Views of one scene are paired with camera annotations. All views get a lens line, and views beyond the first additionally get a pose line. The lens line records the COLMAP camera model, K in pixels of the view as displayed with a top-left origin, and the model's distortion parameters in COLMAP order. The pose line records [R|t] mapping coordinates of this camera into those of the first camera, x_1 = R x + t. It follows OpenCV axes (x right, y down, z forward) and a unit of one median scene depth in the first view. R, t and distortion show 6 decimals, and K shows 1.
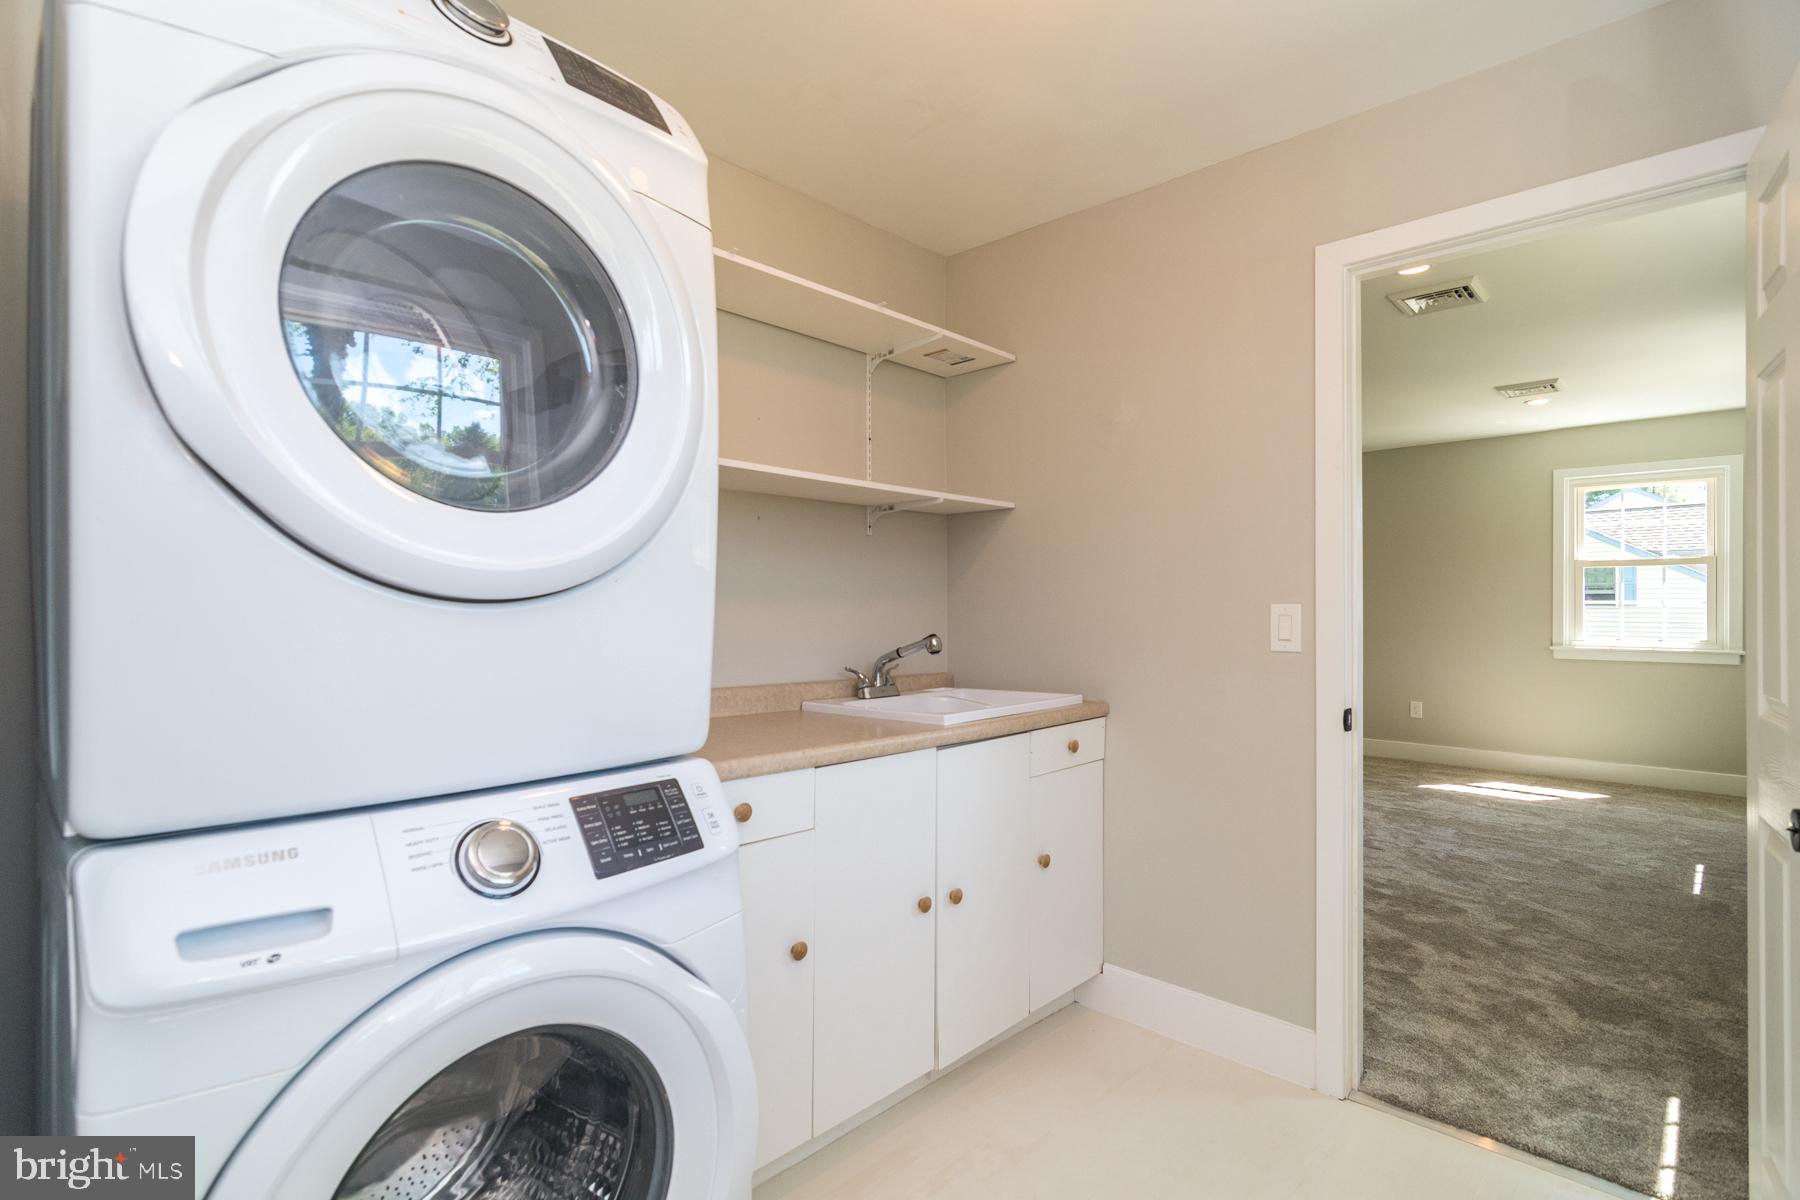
lens RADIAL K [[878.8, 0, 904.3], [0, 878.8, 624.0], [0, 0, 1]] dist [-0.000163, 0.000935]
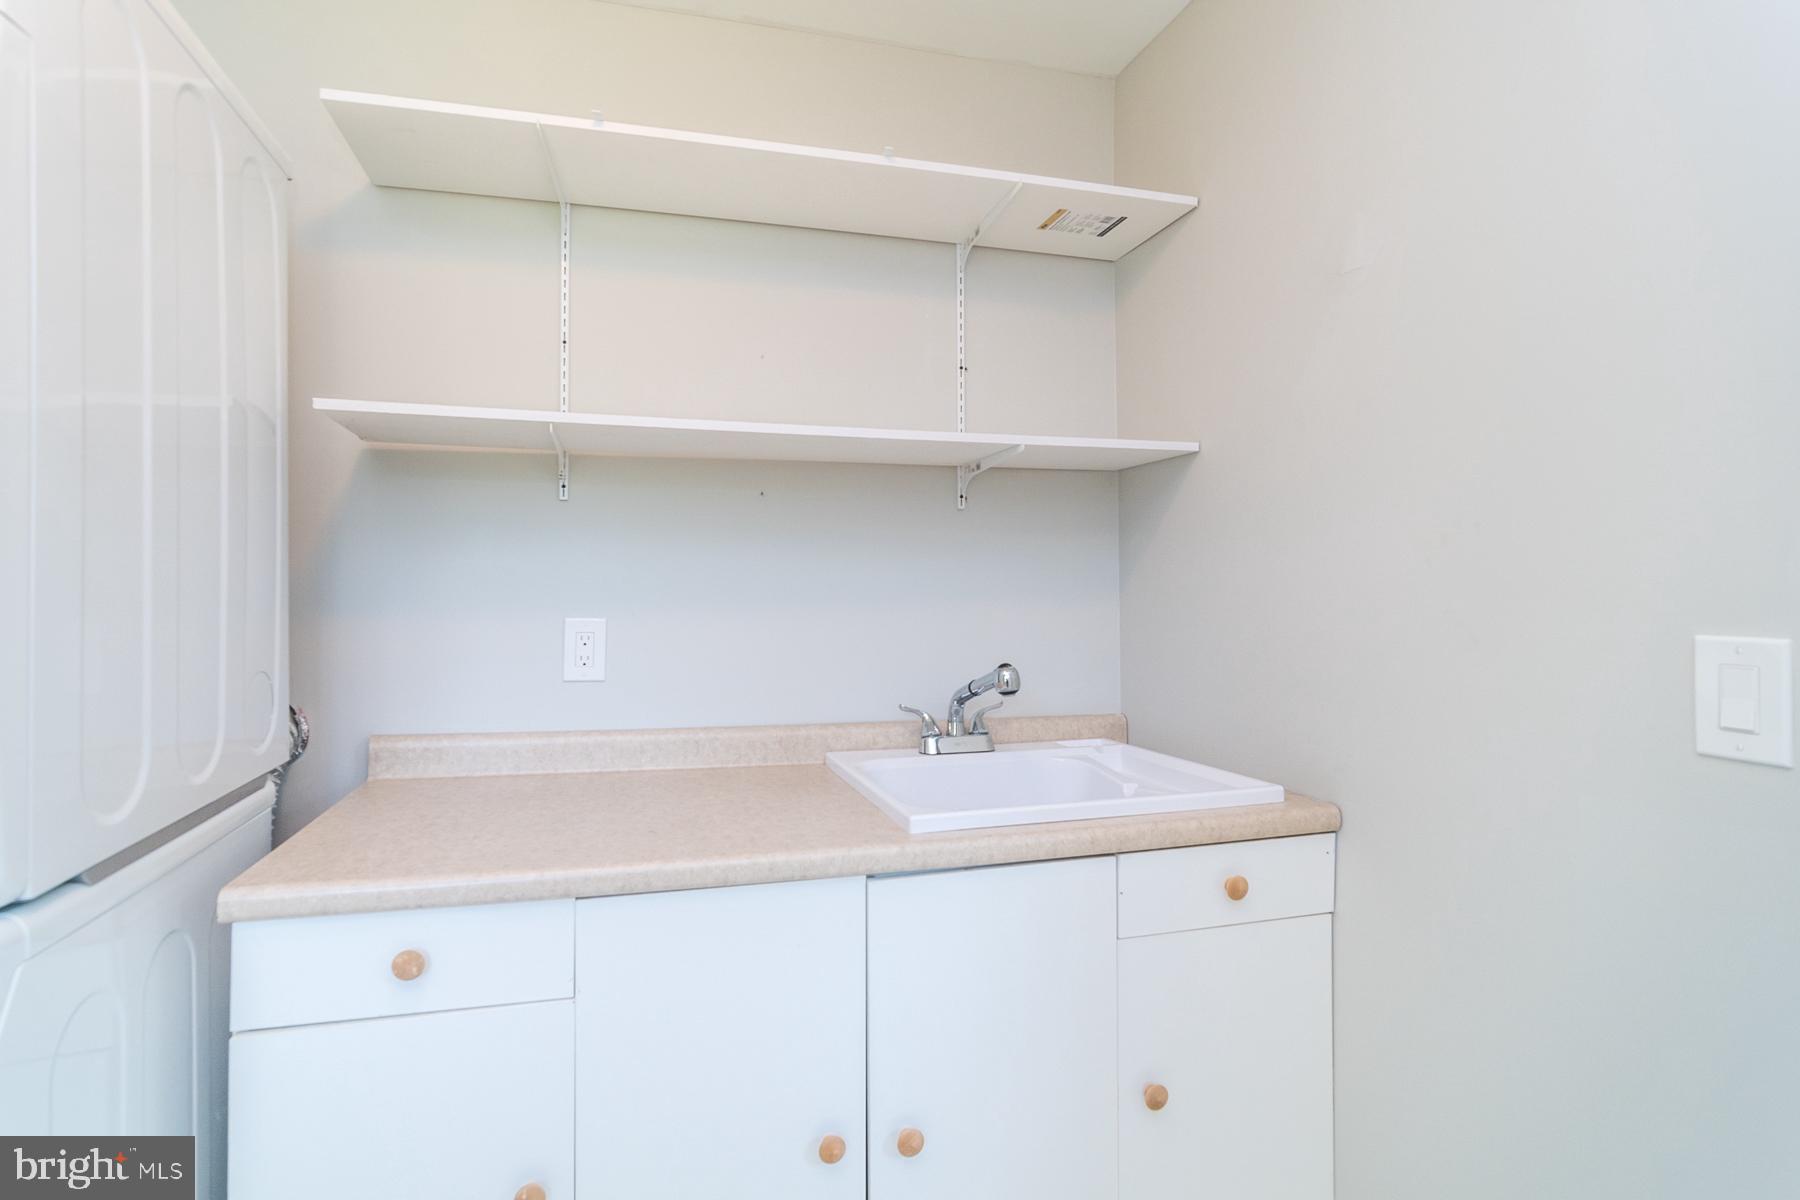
lens RADIAL K [[787.1, 0, 1057.0], [0, 787.1, 581.1], [0, 0, 1]] dist [-0.001486, -0.000167]
pose [[0.843898, -0.001452, -0.536502, 0.358120], [-0.007871, 0.999855, -0.015087, -0.037865], [0.536447, 0.016955, 0.843764, 0.541196]]
